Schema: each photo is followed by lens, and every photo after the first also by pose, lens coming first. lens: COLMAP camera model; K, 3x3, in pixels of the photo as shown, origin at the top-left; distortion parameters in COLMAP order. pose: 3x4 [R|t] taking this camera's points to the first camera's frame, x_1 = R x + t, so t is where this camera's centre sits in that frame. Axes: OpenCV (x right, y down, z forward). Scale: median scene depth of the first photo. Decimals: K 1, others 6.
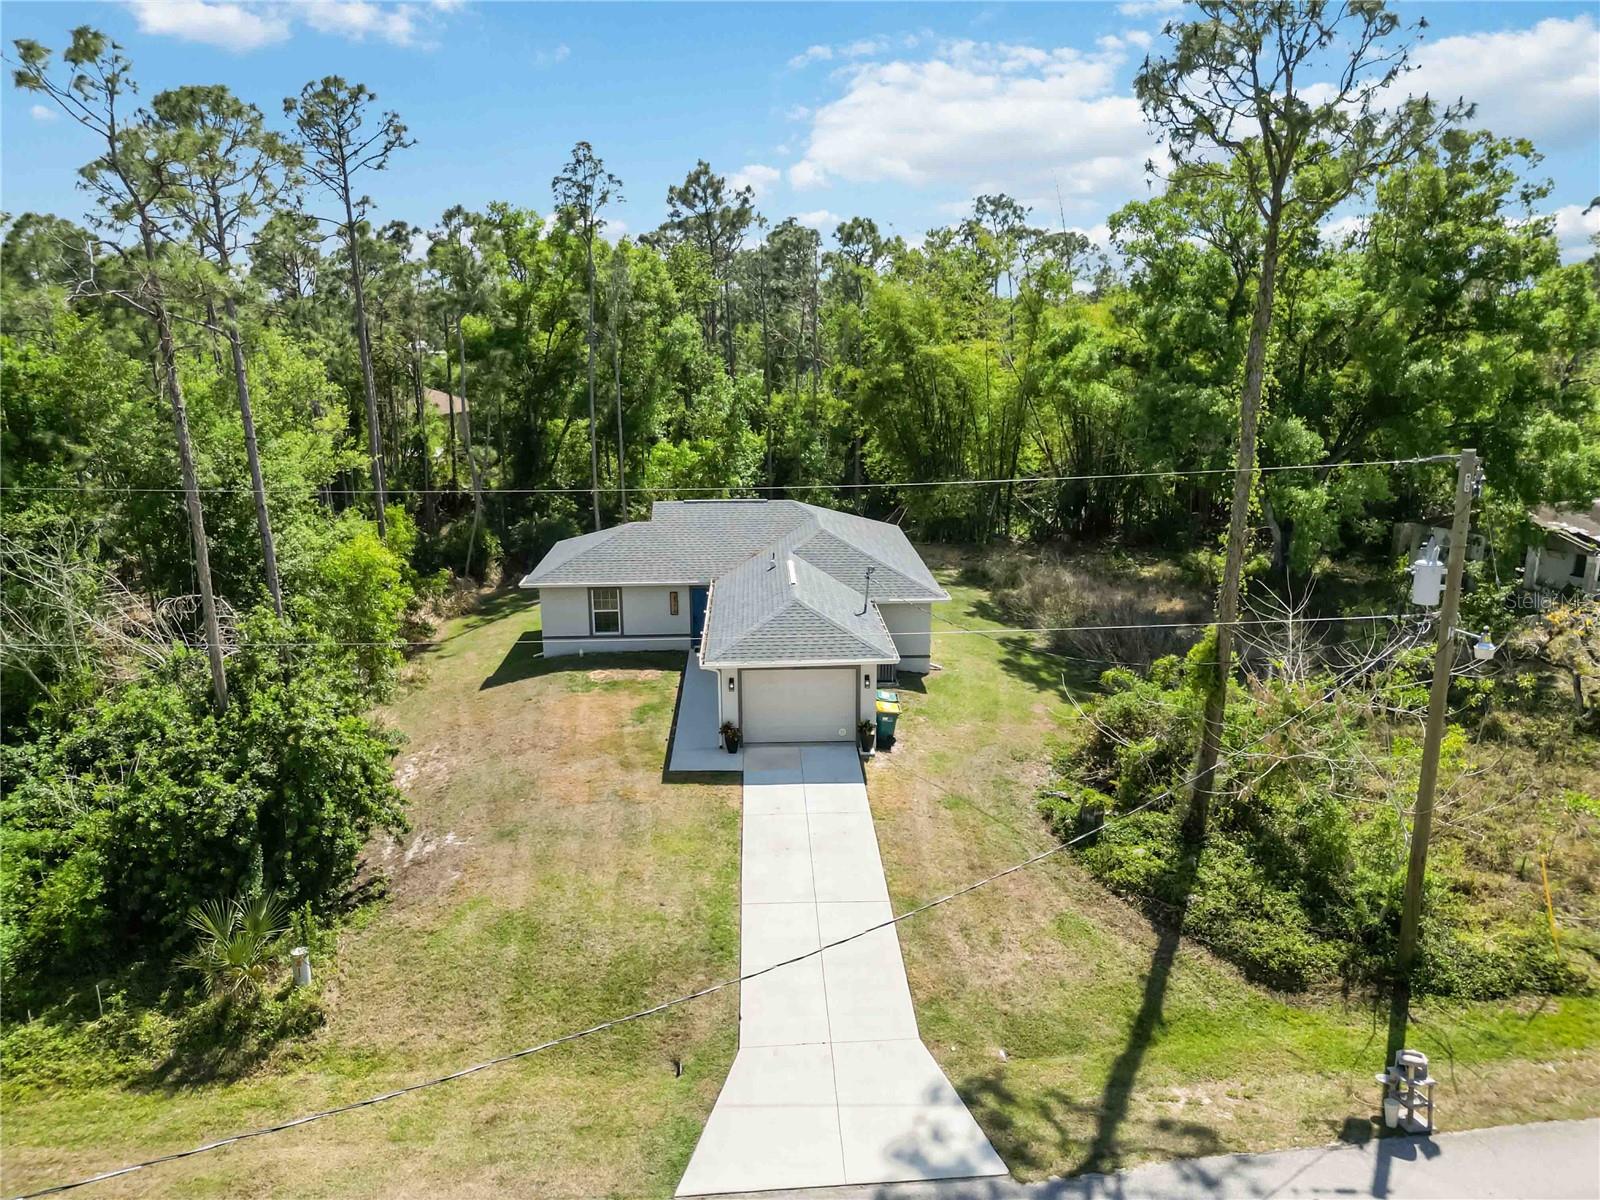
lens RADIAL K [[1125.1, 0, 800.0], [0, 1125.1, 600.0], [0, 0, 1]] dist [0.050259, -0.050483]
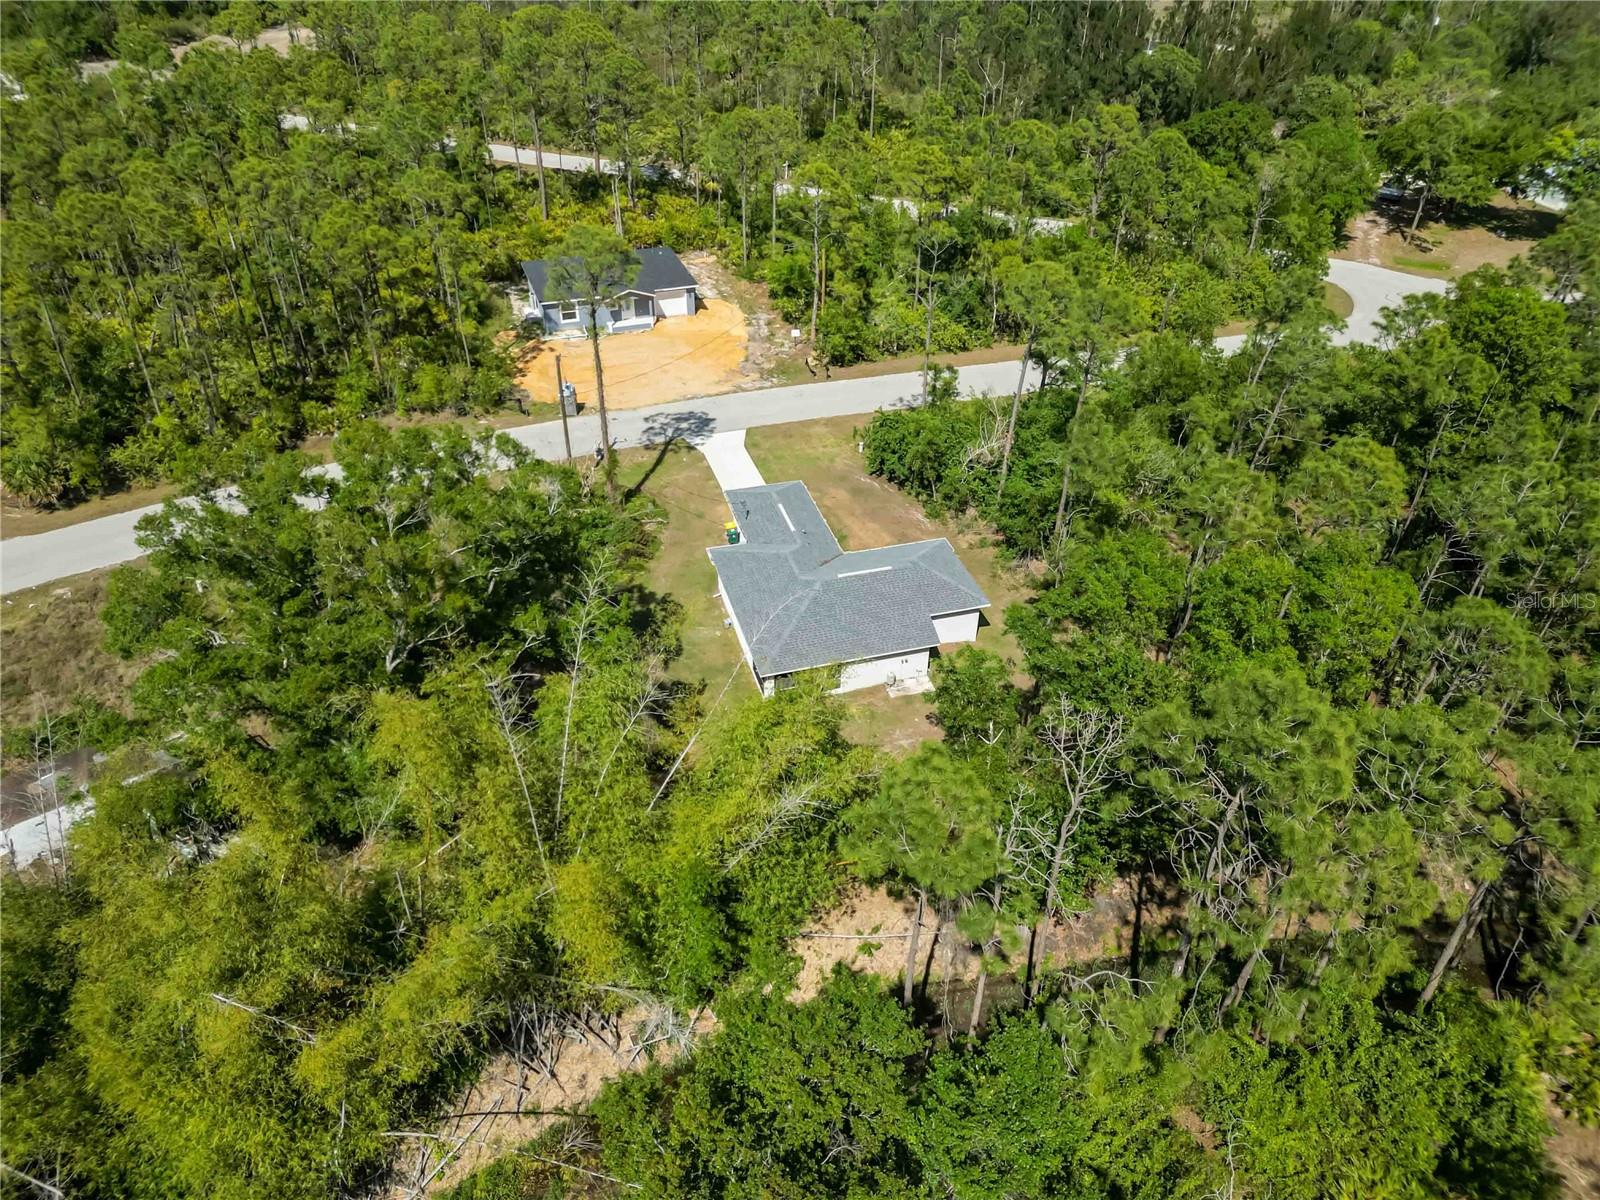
lens RADIAL K [[1115.1, 0, 800.0], [0, 1115.1, 600.0], [0, 0, 1]] dist [0.059388, -0.042707]
pose [[-0.971109, 0.145123, -0.189437, 0.424753], [-0.054996, 0.636364, 0.769426, -1.689649], [0.232213, 0.757615, -0.609997, 2.725614]]
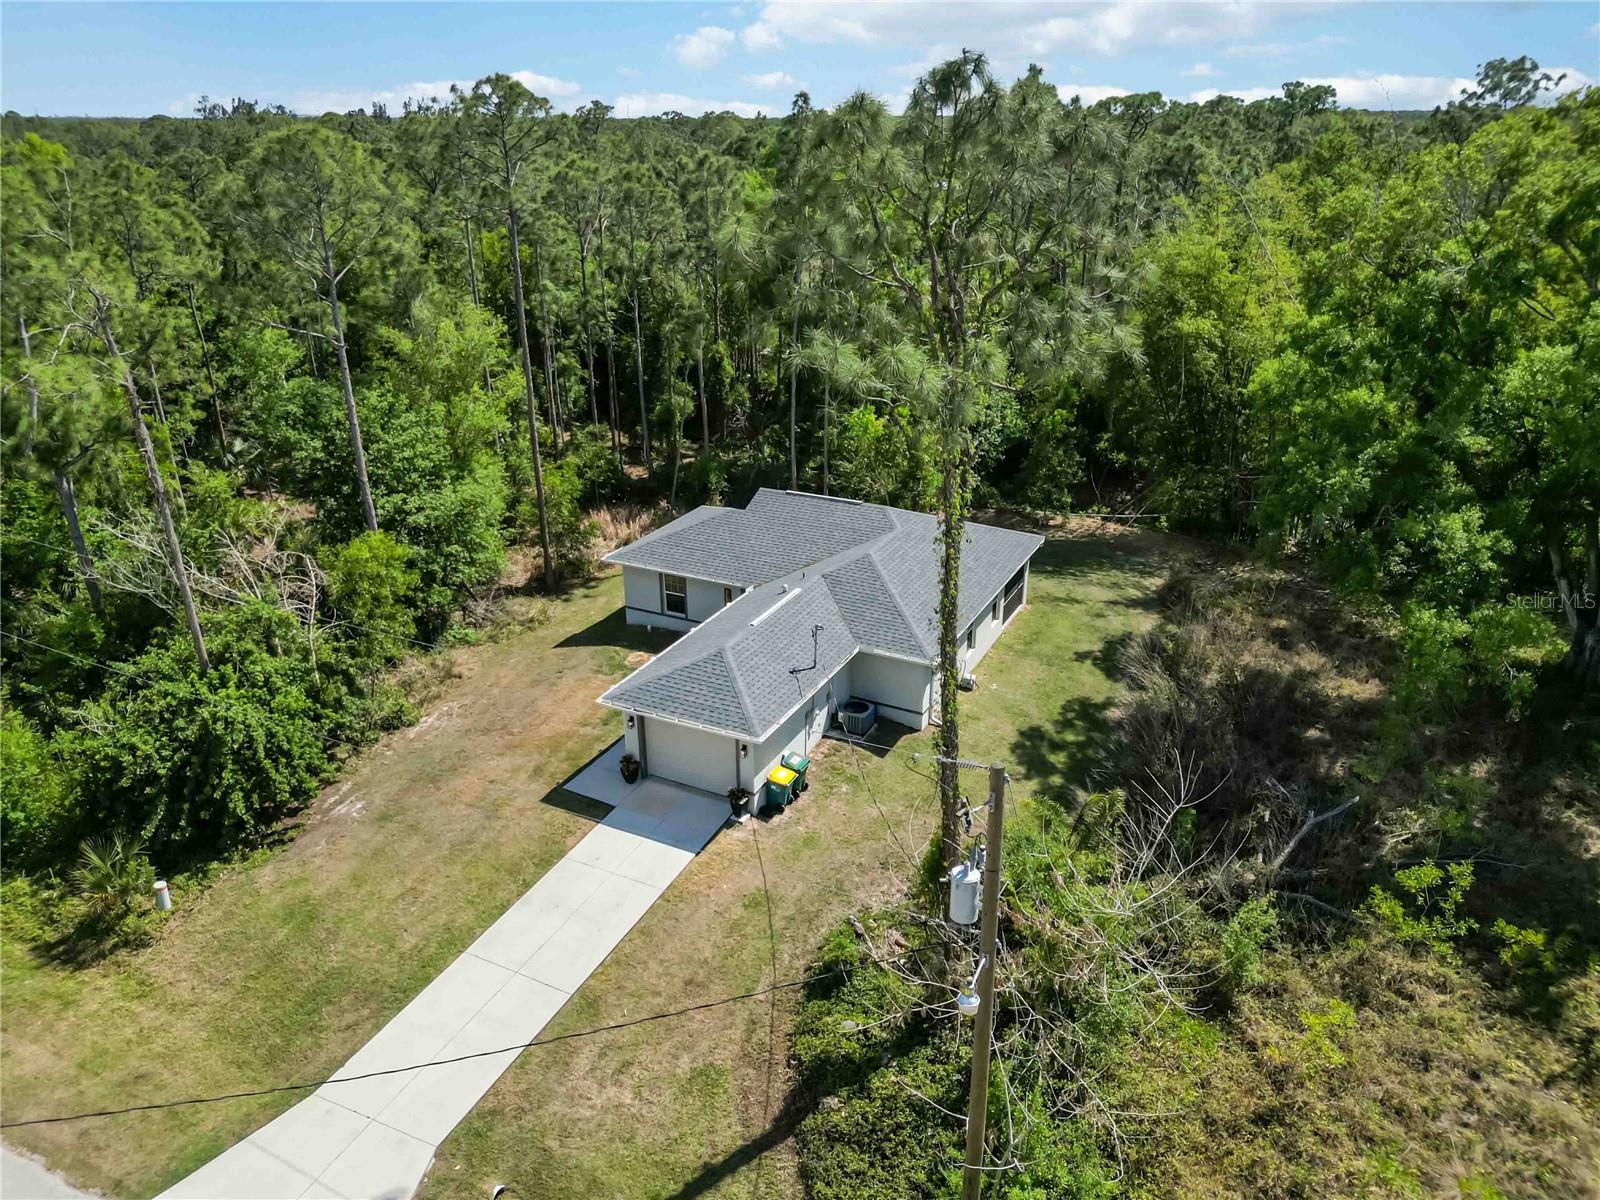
lens RADIAL K [[1120.4, 0, 799.6], [0, 1120.4, 615.7], [0, 0, 1]] dist [0.023793, -0.001593]
pose [[0.871269, 0.199103, -0.448607, 0.537804], [-0.123004, 0.973431, 0.193137, -0.249015], [0.475142, -0.113094, 0.872611, 0.178018]]
